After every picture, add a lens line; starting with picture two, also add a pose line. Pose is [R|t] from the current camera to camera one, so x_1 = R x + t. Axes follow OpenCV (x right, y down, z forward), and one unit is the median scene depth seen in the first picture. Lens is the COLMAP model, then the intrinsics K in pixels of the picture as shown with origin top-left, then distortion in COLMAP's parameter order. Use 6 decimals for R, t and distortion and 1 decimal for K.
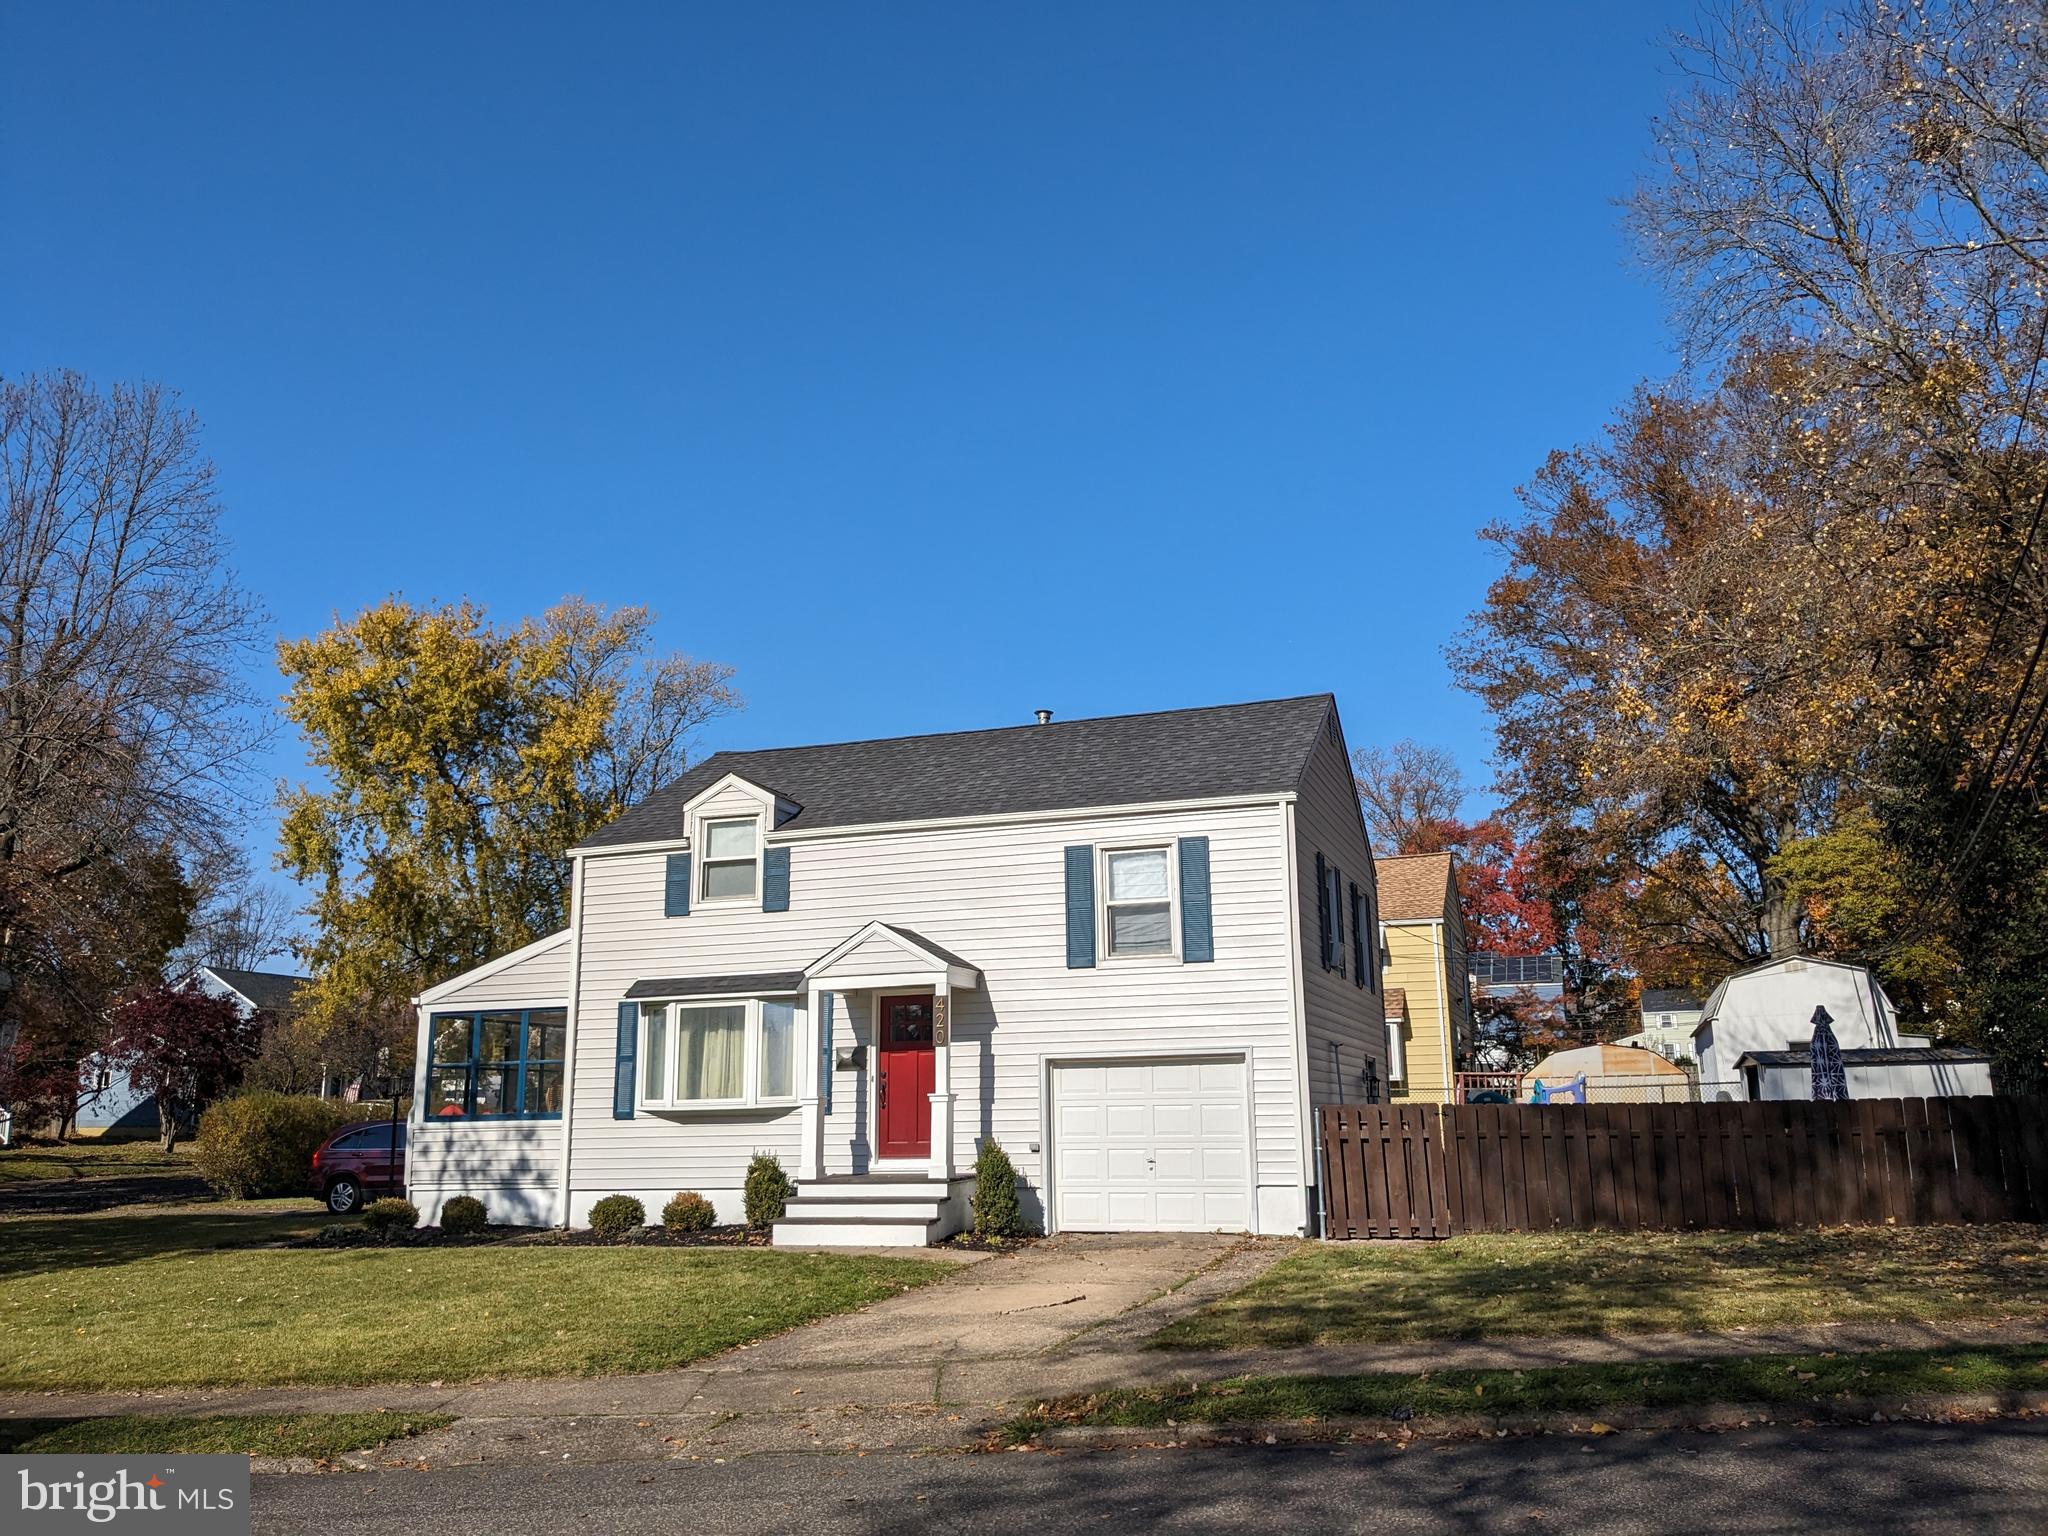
lens RADIAL K [[1580.9, 0, 1049.2], [0, 1580.9, 748.4], [0, 0, 1]] dist [0.078605, -0.138204]
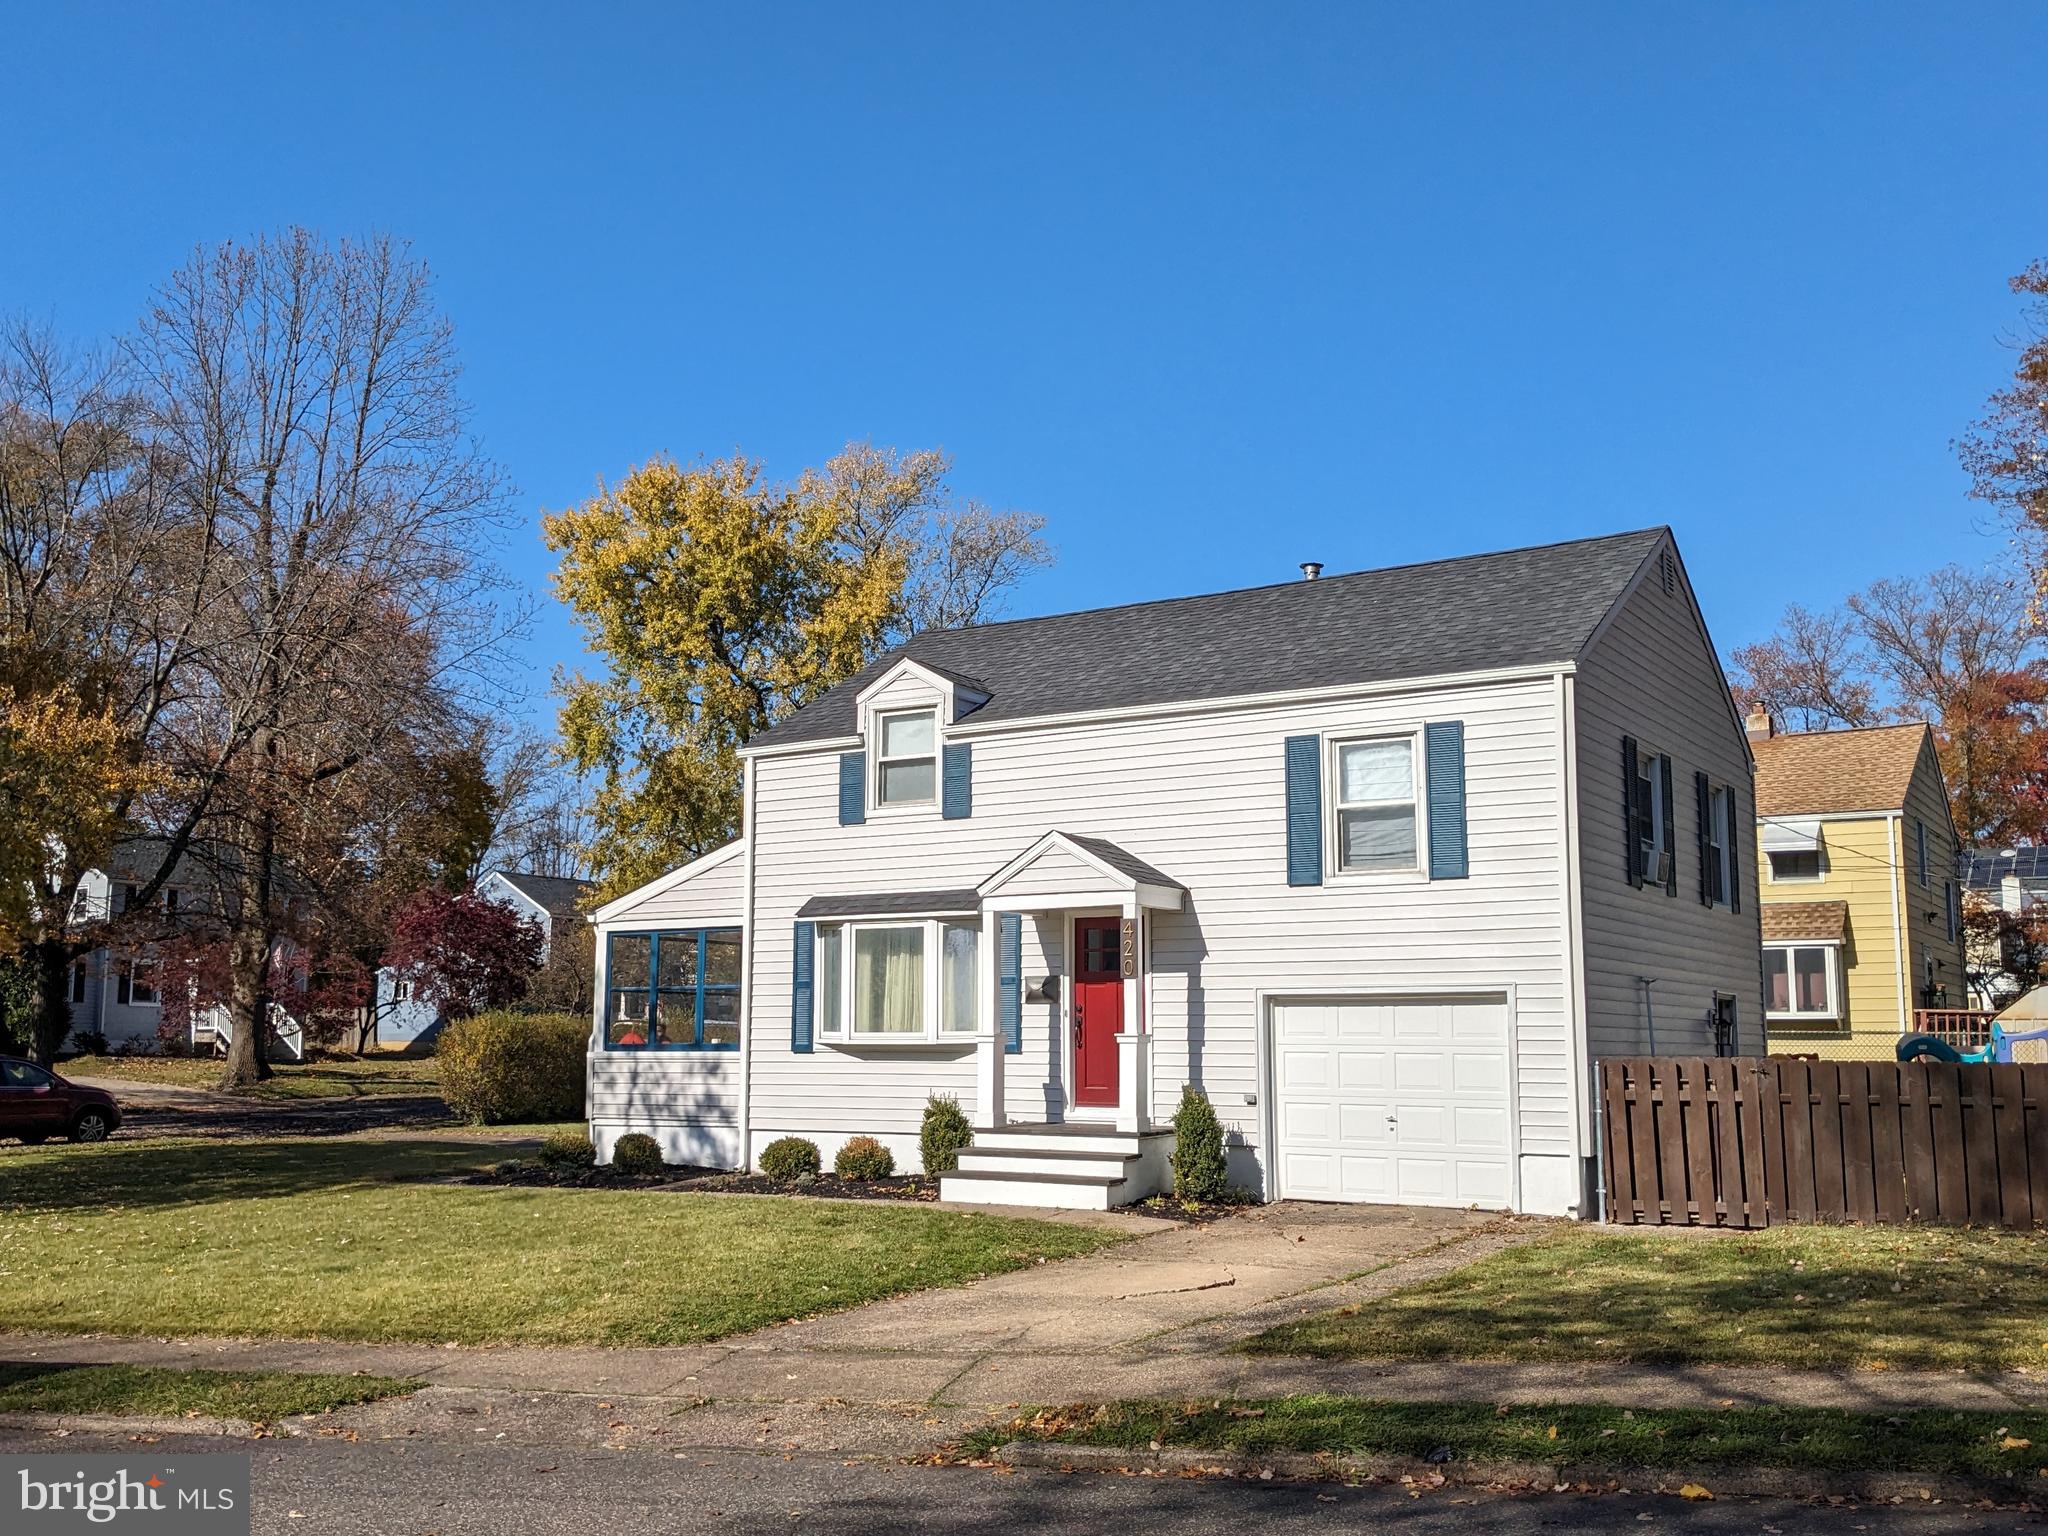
lens RADIAL K [[1903.6, 0, 1000.5], [0, 1903.6, 775.5], [0, 0, 1]] dist [0.091240, -0.210656]
pose [[0.969348, -0.015468, -0.245205, 0.104449], [0.037384, 0.995681, 0.084979, -0.006709], [0.242832, -0.091541, 0.965740, 0.017060]]
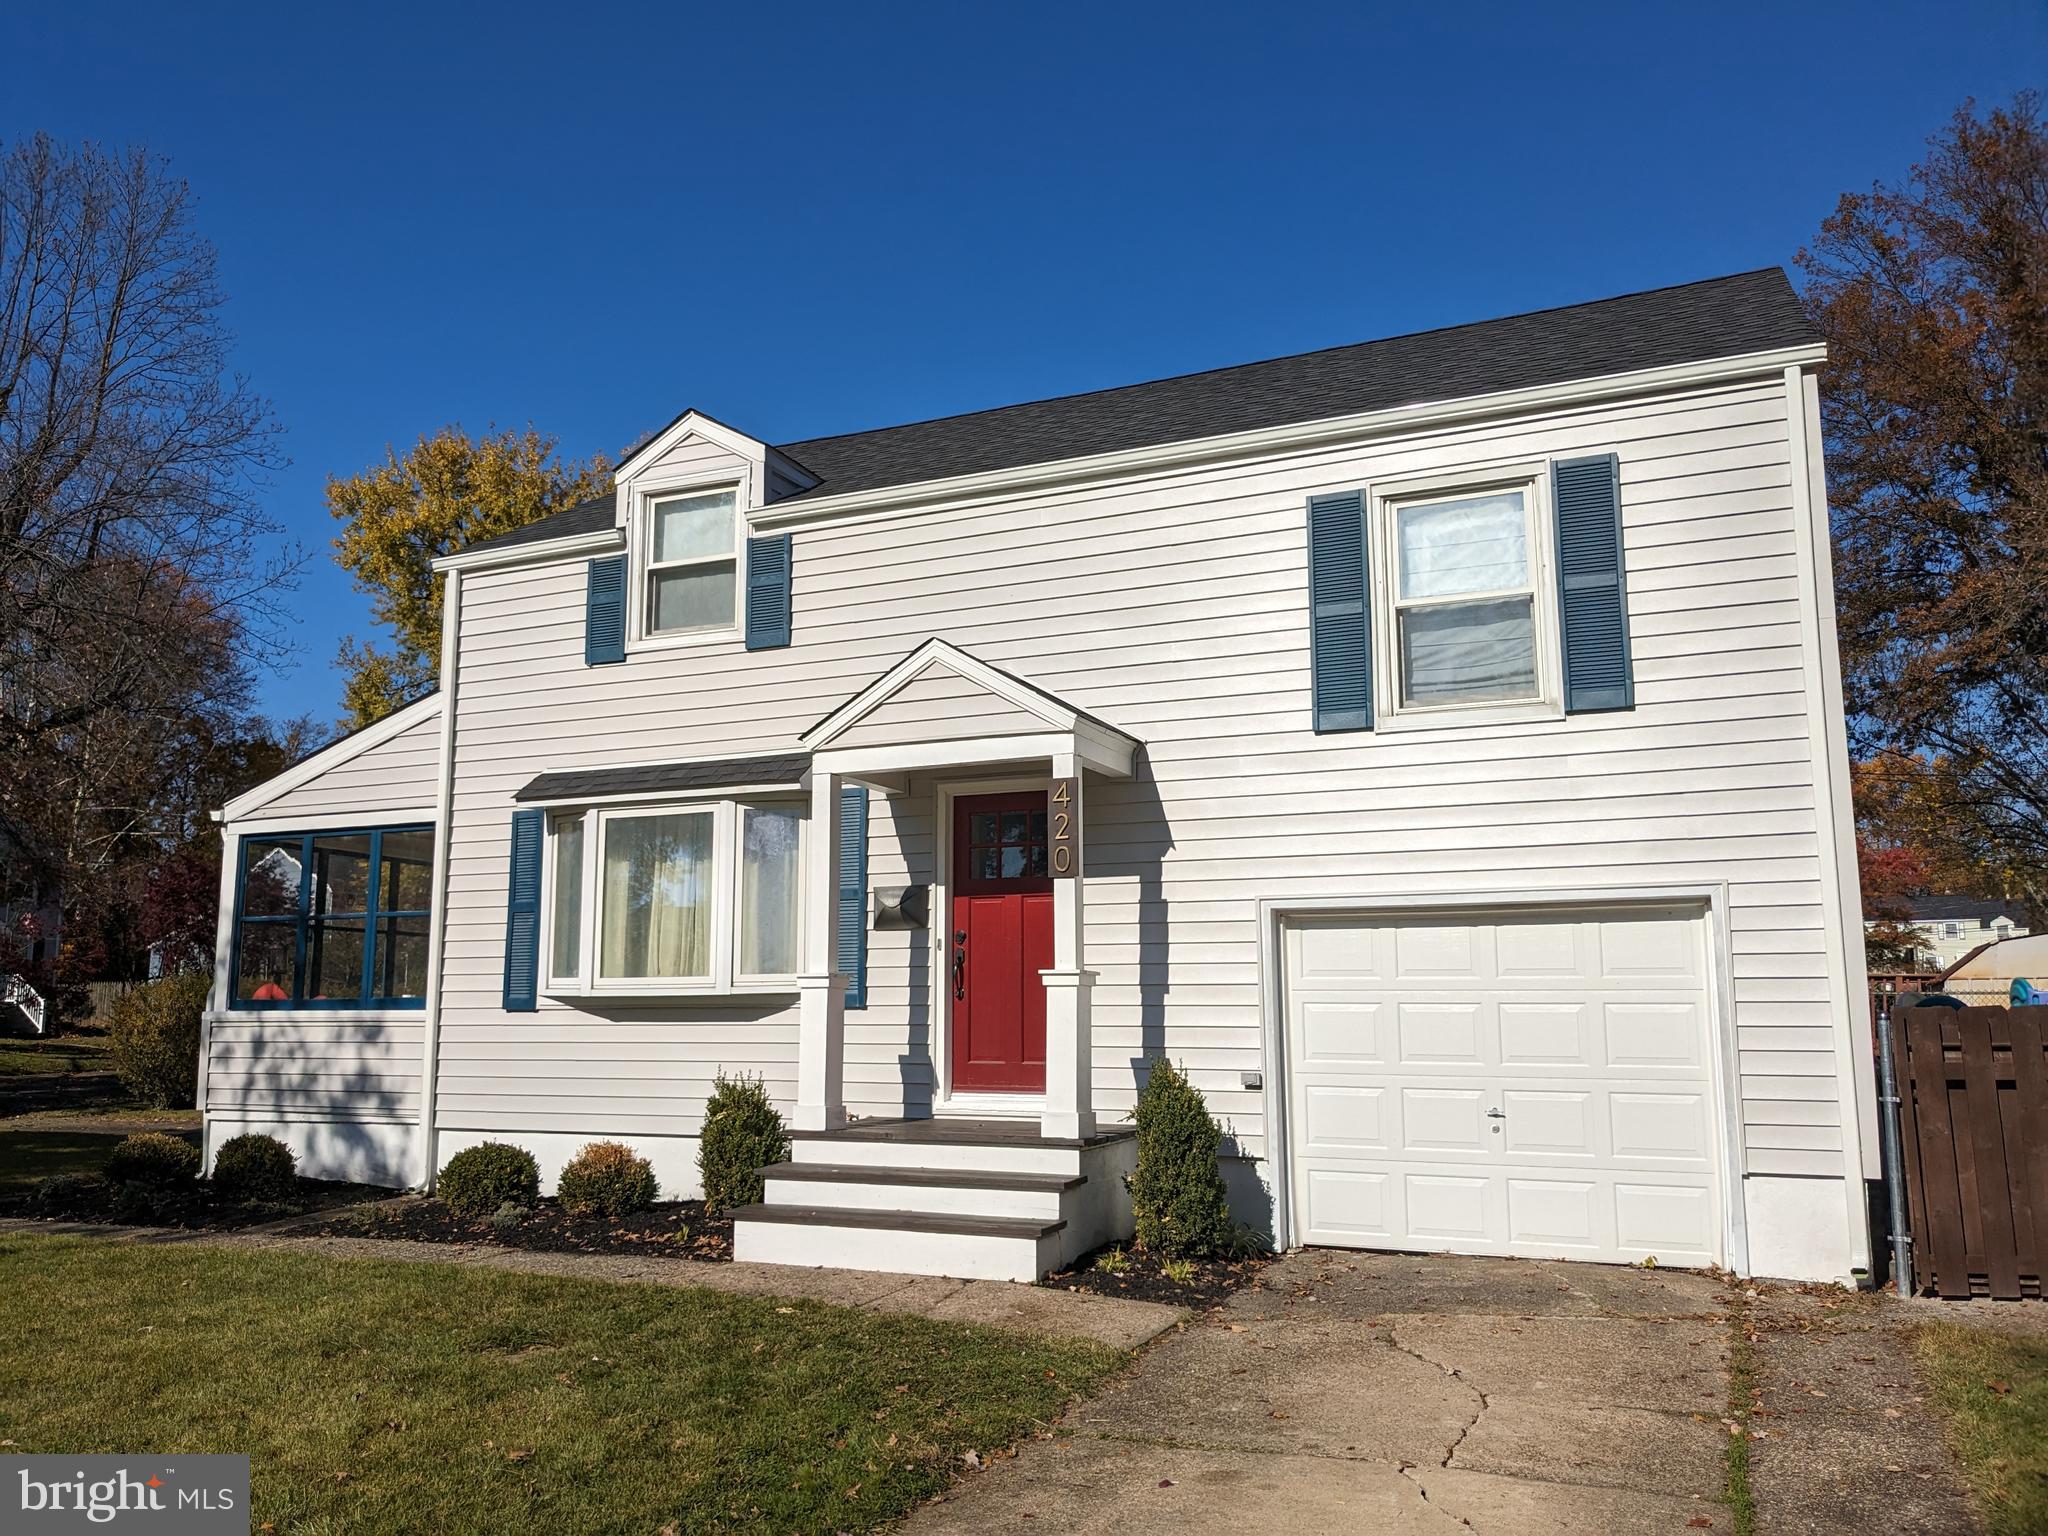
lens RADIAL K [[1613.8, 0, 989.3], [0, 1613.8, 768.6], [0, 0, 1]] dist [0.056743, -0.084791]
pose [[0.992958, -0.000418, -0.118462, -0.028957], [0.009039, 0.997346, 0.072250, 0.106877], [0.118118, -0.072812, 0.990327, 0.454546]]
